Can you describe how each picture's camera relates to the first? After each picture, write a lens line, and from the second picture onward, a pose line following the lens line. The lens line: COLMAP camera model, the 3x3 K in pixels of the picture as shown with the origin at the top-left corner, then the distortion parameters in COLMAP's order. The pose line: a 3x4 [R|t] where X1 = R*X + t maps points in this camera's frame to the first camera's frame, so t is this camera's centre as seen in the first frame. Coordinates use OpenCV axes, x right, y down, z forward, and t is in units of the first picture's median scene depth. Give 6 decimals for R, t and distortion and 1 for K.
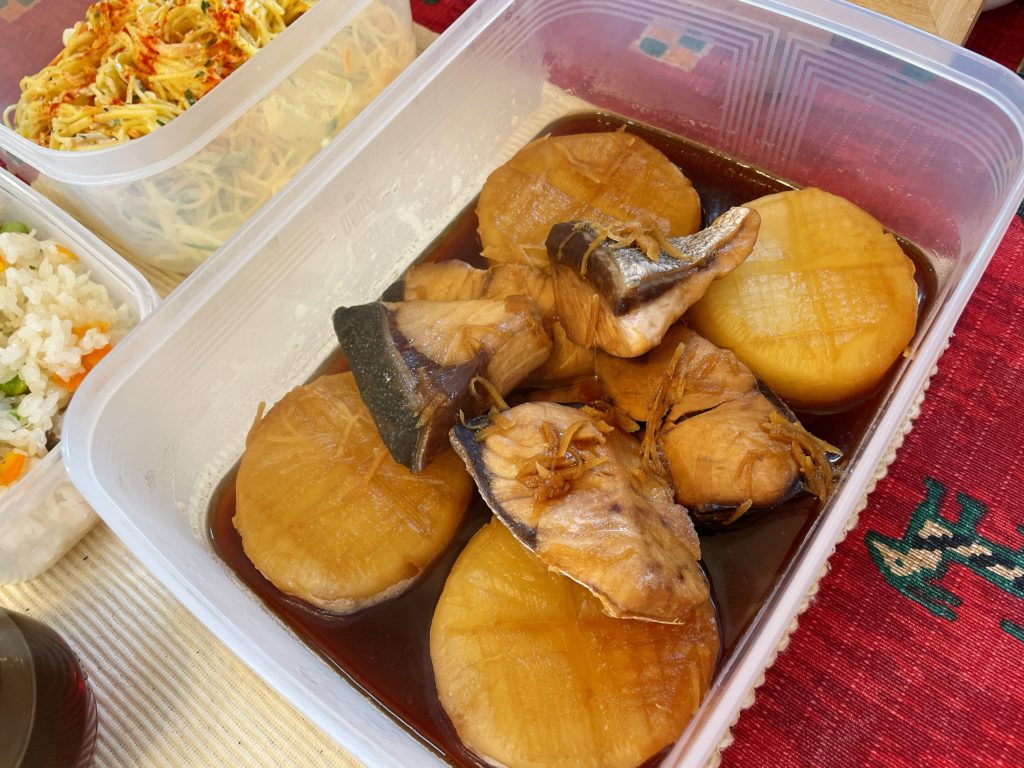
lens RADIAL K [[768.3, 0, 512.0], [0, 768.3, 384.0], [0, 0, 1]] dist [0.082180, -0.117325]
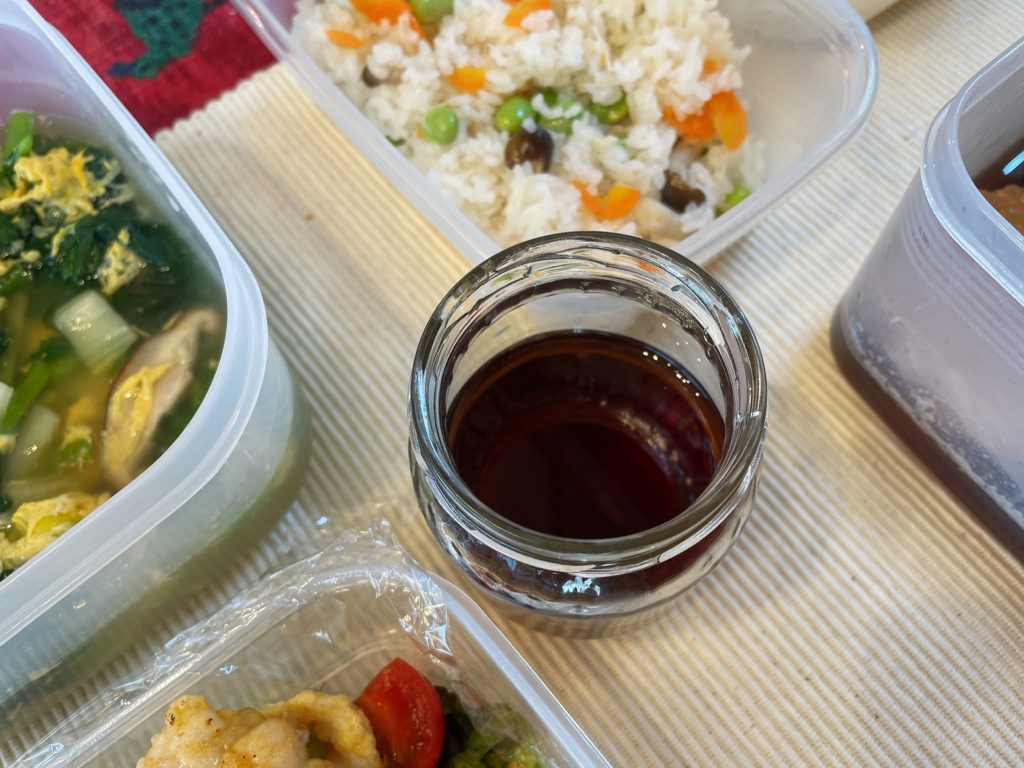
lens RADIAL K [[771.6, 0, 516.0], [0, 771.6, 381.7], [0, 0, 1]] dist [0.063687, -0.093695]
pose [[0.963341, 0.259950, -0.066327, -0.511787], [-0.251978, 0.961586, 0.108902, 0.184887], [0.092088, -0.088197, 0.991837, 0.102698]]
